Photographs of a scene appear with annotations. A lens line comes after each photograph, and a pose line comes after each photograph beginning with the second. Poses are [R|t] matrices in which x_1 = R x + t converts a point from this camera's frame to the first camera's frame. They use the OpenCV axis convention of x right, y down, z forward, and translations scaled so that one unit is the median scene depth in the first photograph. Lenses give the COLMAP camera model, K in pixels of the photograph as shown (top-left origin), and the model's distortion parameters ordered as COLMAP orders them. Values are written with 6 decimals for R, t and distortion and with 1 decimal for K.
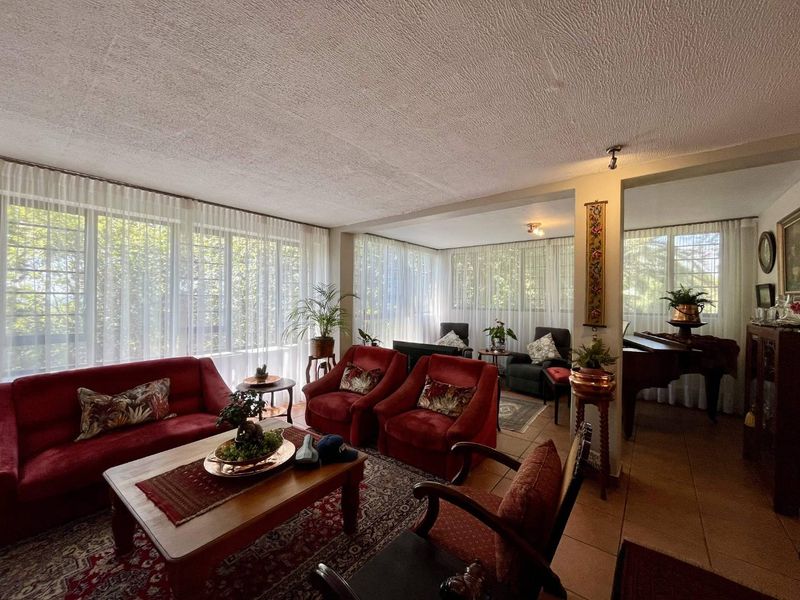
lens RADIAL K [[322.9, 0, 398.5], [0, 322.9, 298.4], [0, 0, 1]] dist [-0.003086, 0.000302]
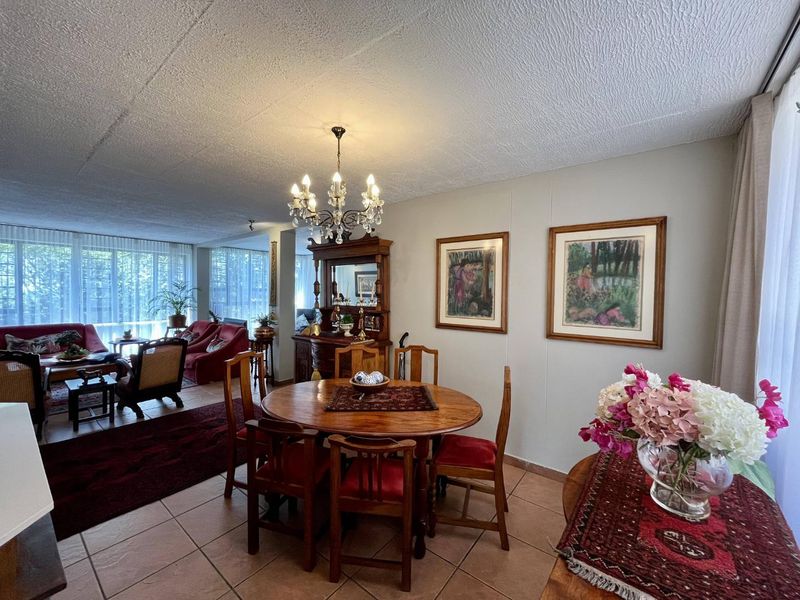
lens RADIAL K [[322.9, 0, 398.1], [0, 322.9, 299.6], [0, 0, 1]] dist [-0.003086, 0.000302]
pose [[0.999979, 0.006352, 0.000890, 0.939249], [-0.006374, 0.999598, 0.027633, -0.007712], [-0.000714, -0.027638, 0.999618, -0.651264]]
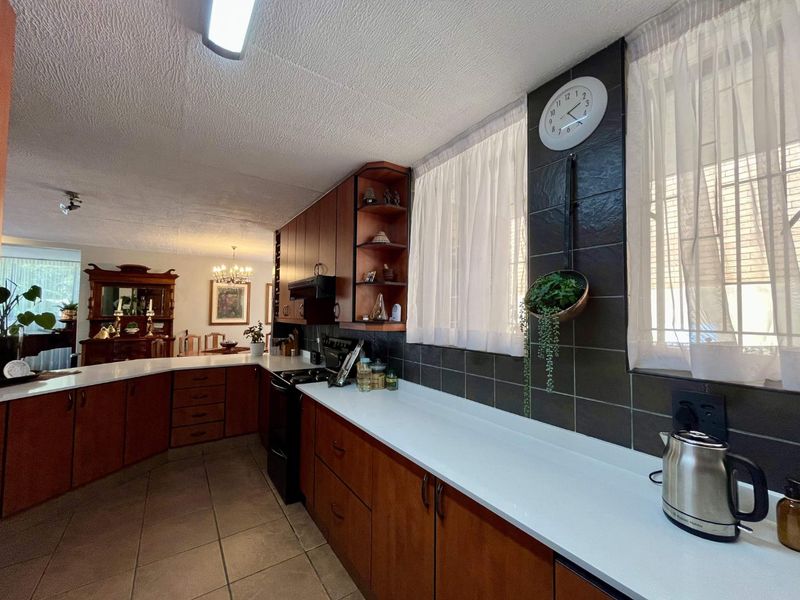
lens RADIAL K [[322.9, 0, 398.0], [0, 322.9, 298.6], [0, 0, 1]] dist [-0.003086, 0.000302]
pose [[0.284993, 0.036370, 0.957839, -0.265324], [-0.011275, 0.999338, -0.034591, -0.000735], [-0.958463, -0.000942, 0.285214, -1.194128]]
